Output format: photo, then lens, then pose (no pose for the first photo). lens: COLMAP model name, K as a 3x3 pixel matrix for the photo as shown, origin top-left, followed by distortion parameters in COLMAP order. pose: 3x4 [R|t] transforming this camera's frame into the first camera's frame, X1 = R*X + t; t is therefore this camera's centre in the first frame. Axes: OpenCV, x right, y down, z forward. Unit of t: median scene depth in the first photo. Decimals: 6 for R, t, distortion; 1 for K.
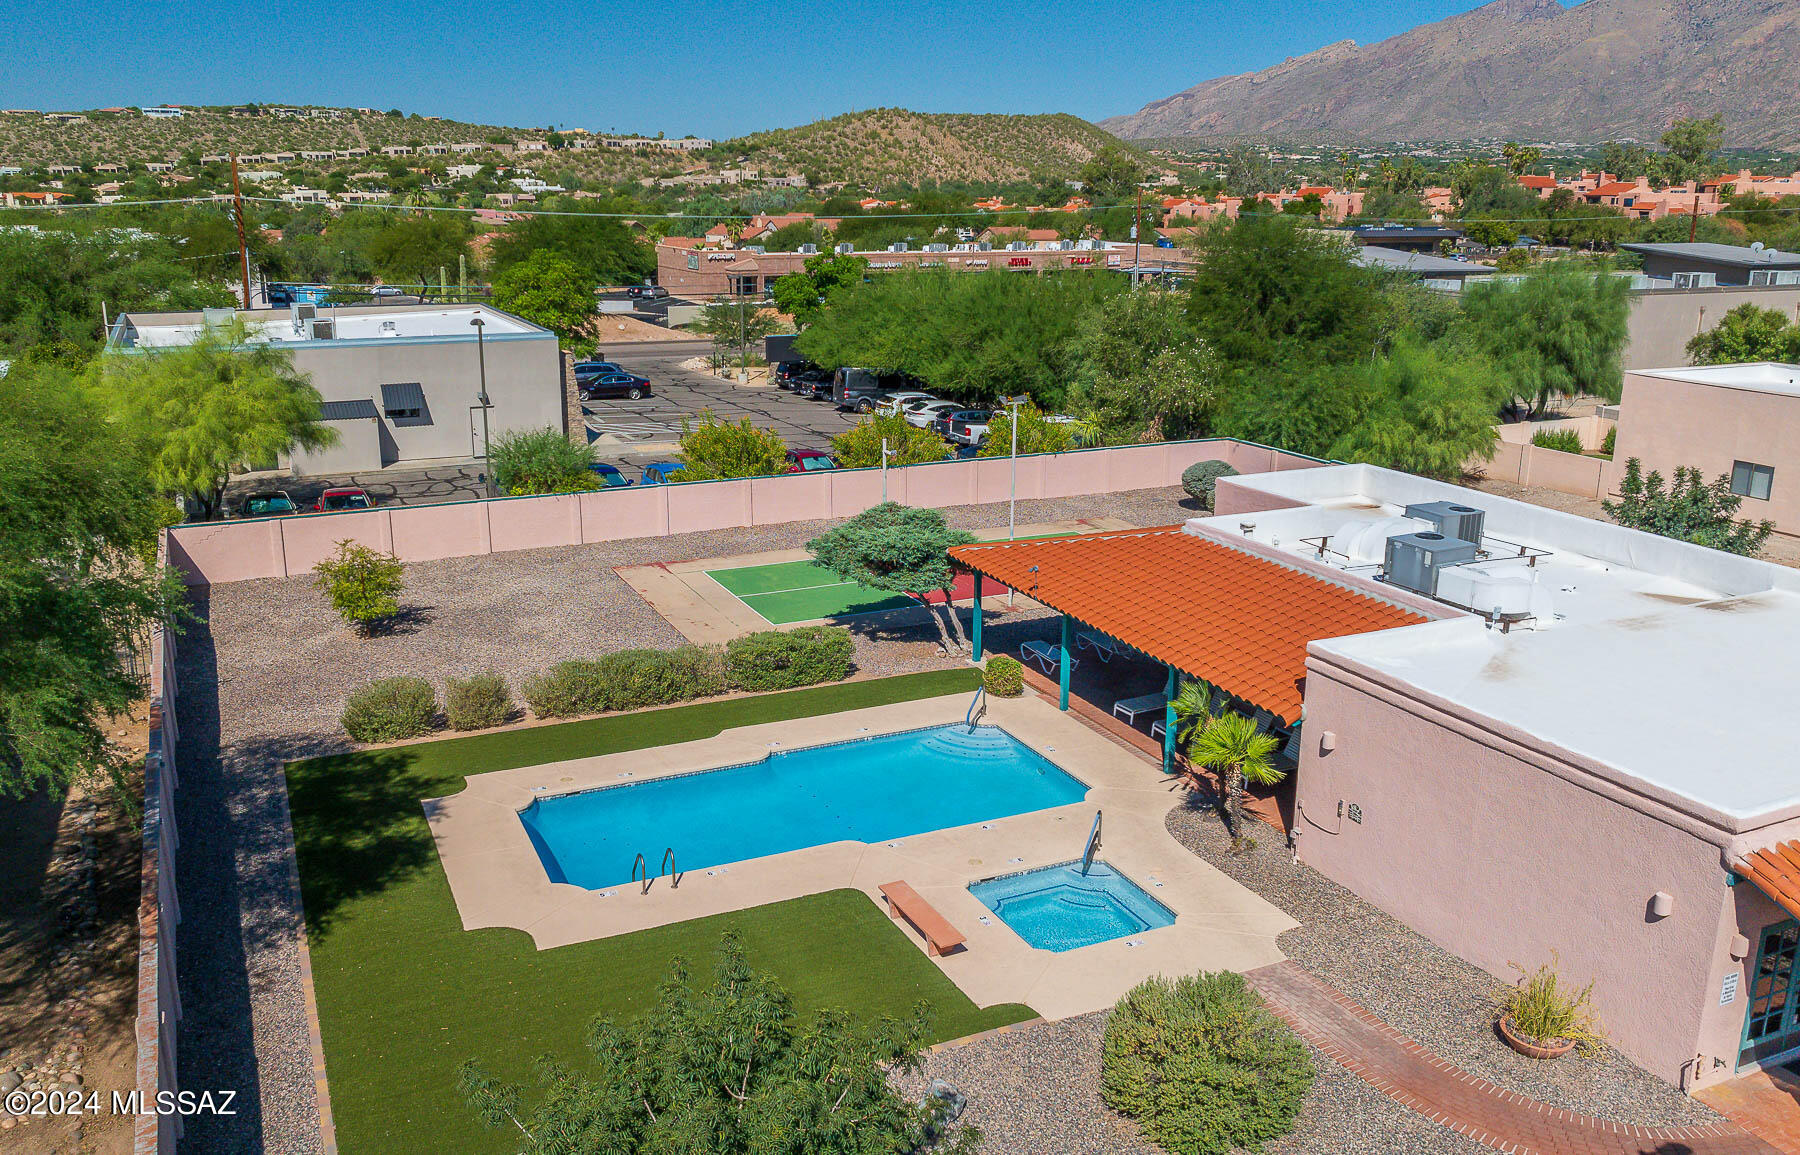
lens RADIAL K [[1434.7, 0, 894.3], [0, 1434.7, 579.4], [0, 0, 1]] dist [-0.014370, 0.013128]
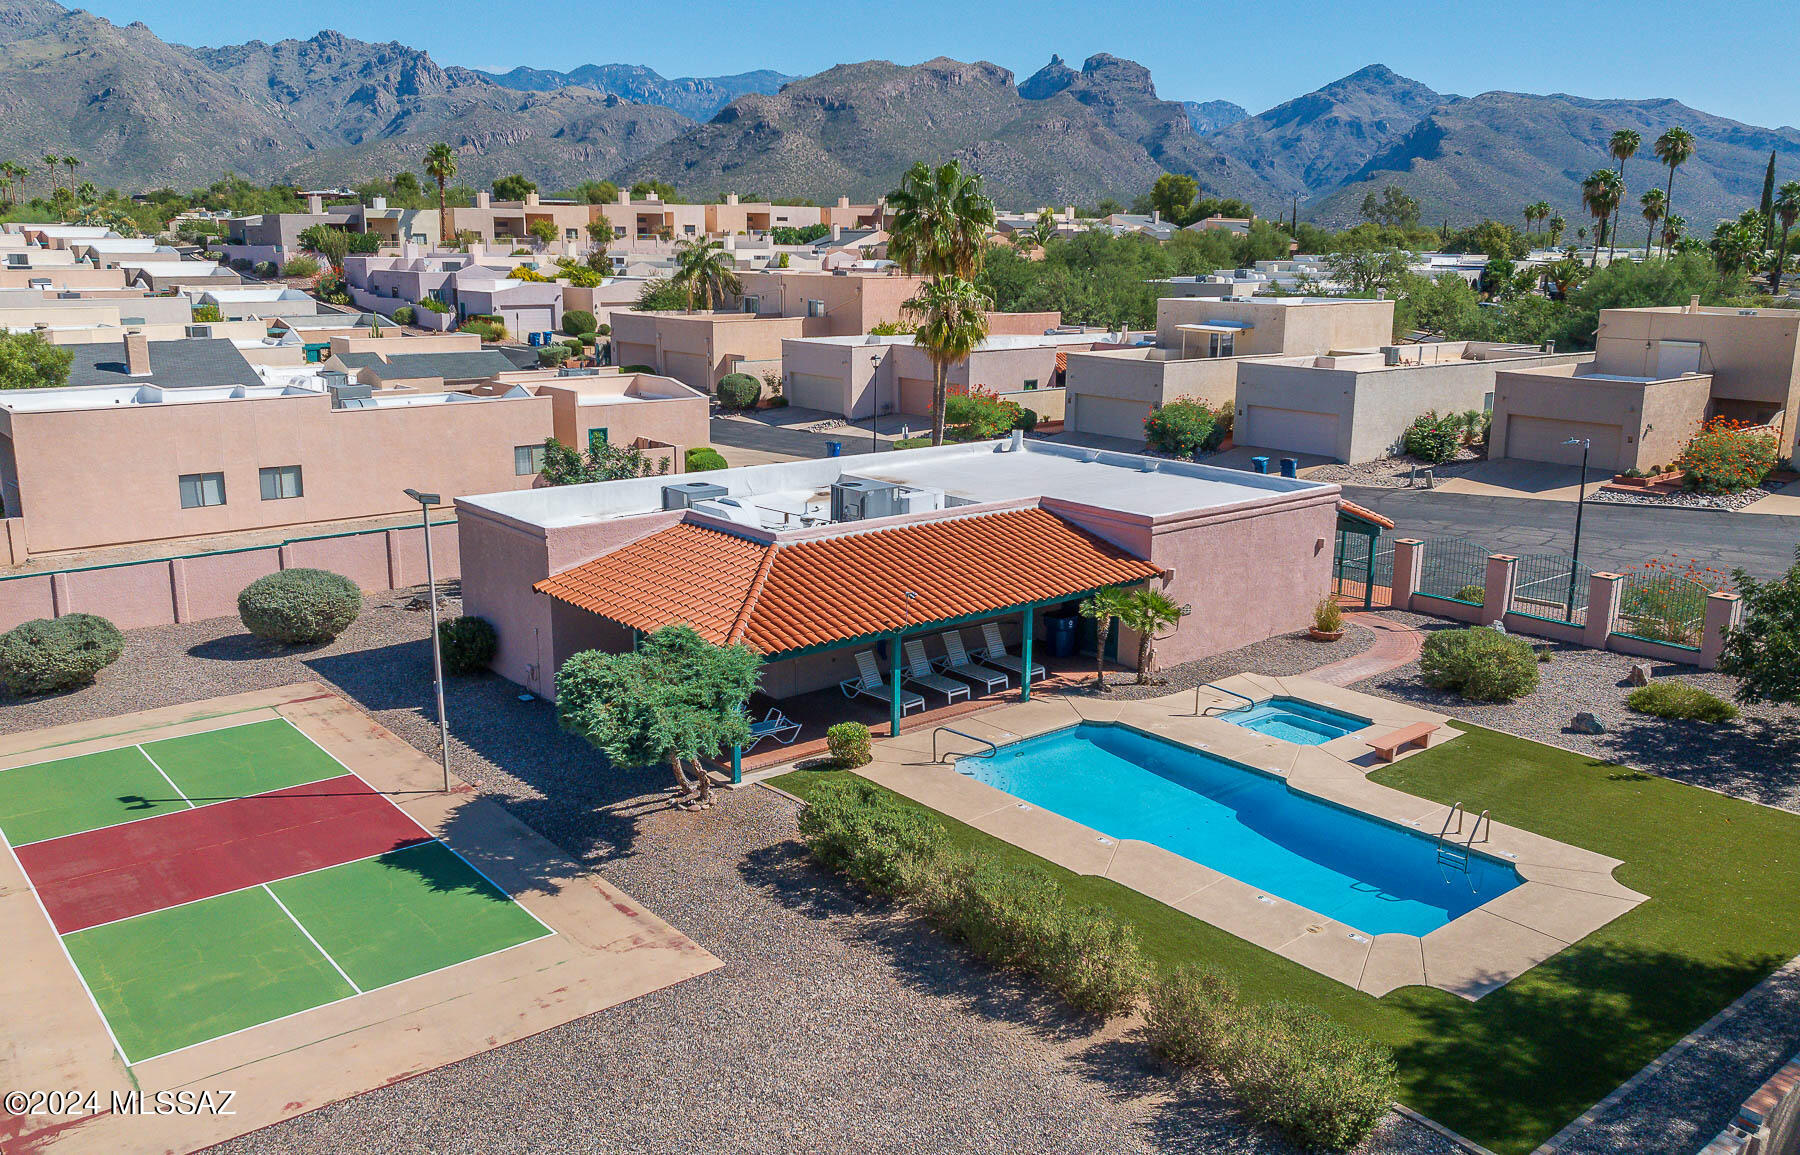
lens RADIAL K [[1434.7, 0, 893.3], [0, 1434.7, 581.0], [0, 0, 1]] dist [-0.014370, 0.013128]
pose [[-0.245205, -0.227266, 0.942457, -0.930592], [0.244242, 0.926297, 0.286915, -0.343074], [-0.938201, 0.300540, -0.171625, 1.381897]]
